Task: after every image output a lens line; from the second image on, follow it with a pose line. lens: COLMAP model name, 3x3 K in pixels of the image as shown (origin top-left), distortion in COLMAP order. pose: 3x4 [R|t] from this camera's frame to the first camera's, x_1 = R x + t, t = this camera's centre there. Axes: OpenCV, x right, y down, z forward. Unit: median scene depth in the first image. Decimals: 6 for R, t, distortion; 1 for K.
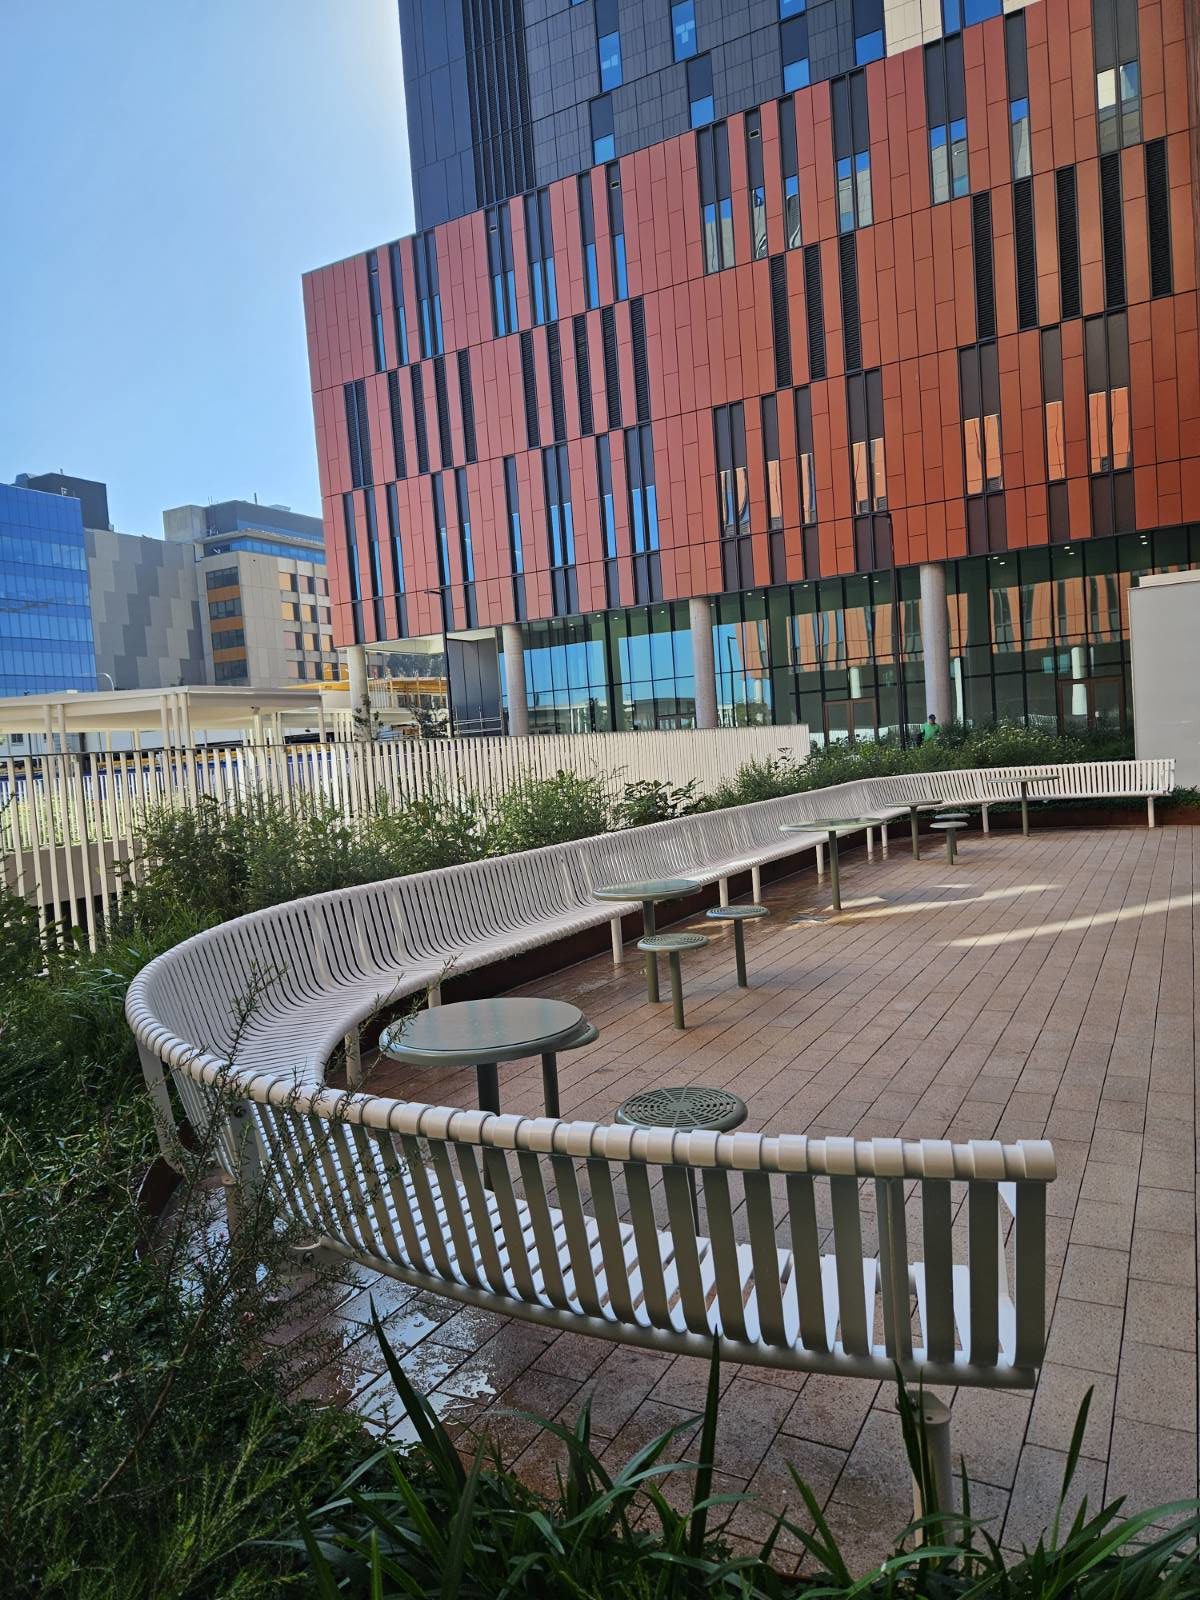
lens RADIAL K [[1089.8, 0, 600.0], [0, 1089.8, 800.0], [0, 0, 1]] dist [0.004291, -0.096340]
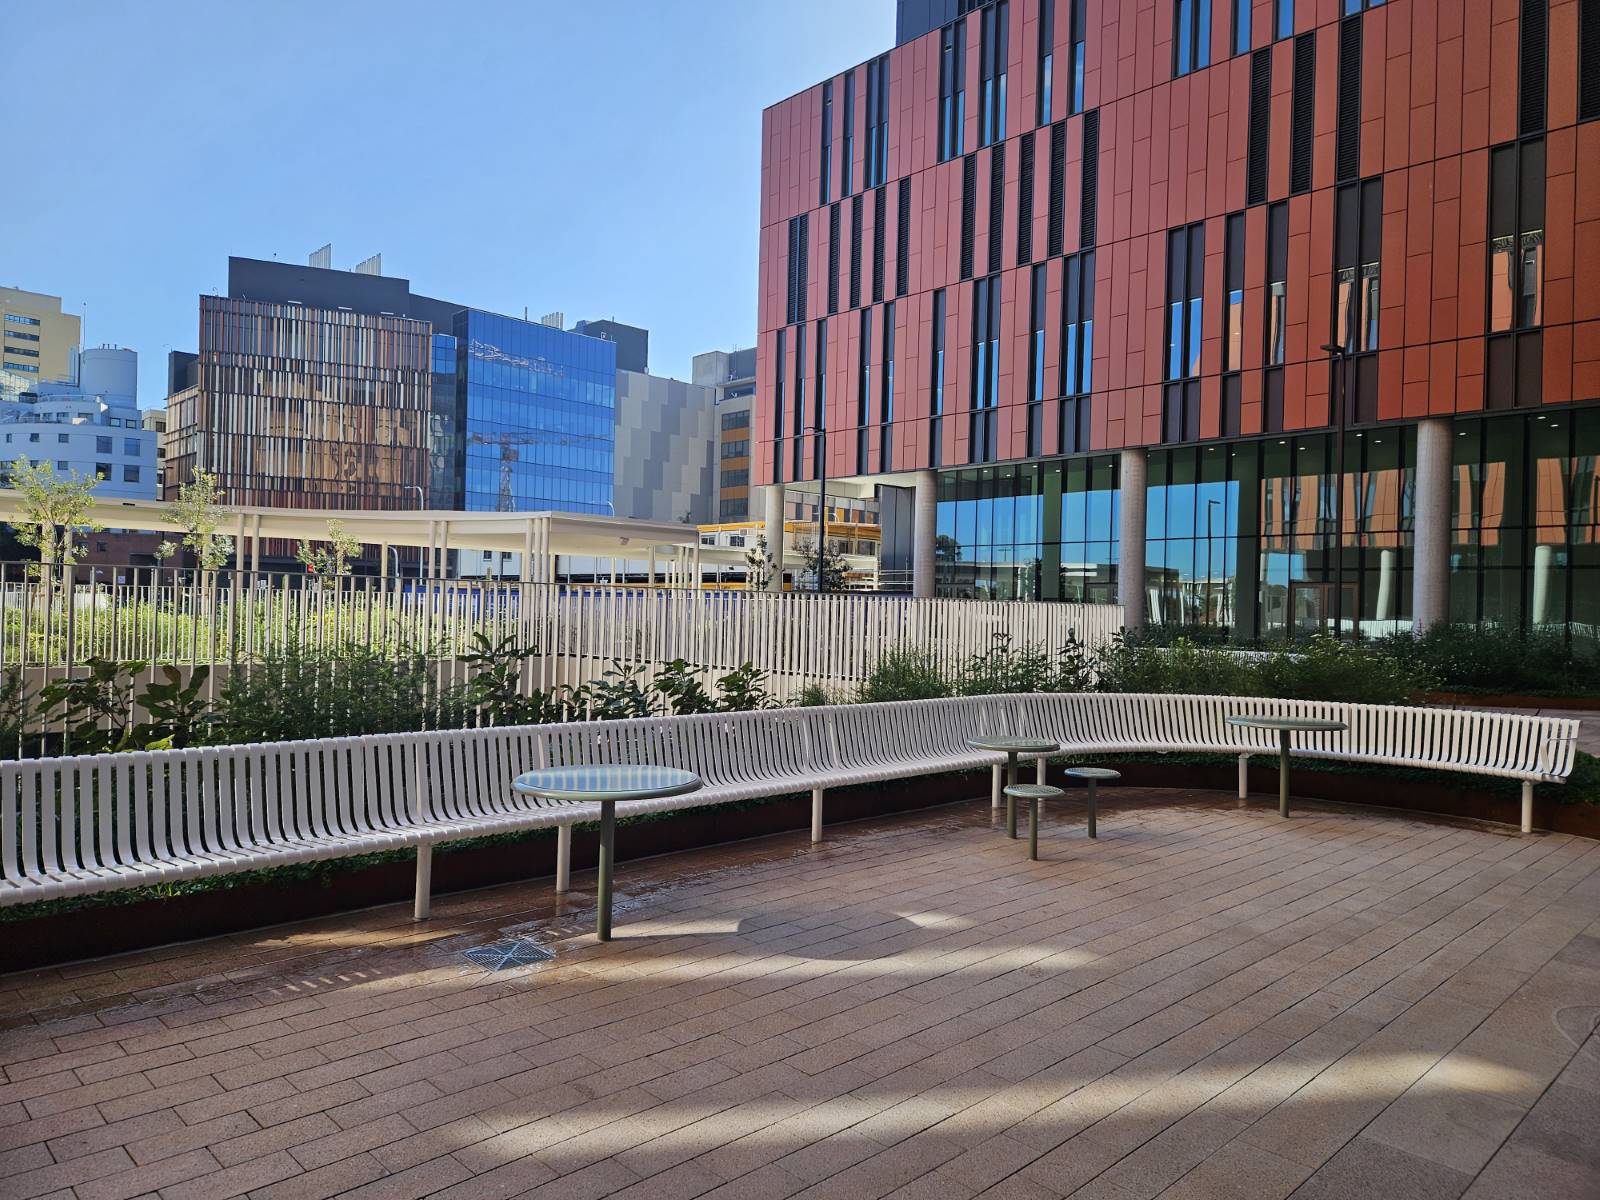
lens RADIAL K [[1062.8, 0, 800.0], [0, 1062.8, 600.0], [0, 0, 1]] dist [-0.000175, -0.039664]
pose [[0.944786, 0.088809, -0.315423, 0.111483], [-0.103819, 0.994111, -0.031074, -0.014348], [0.310805, 0.062106, 0.948442, 0.128103]]
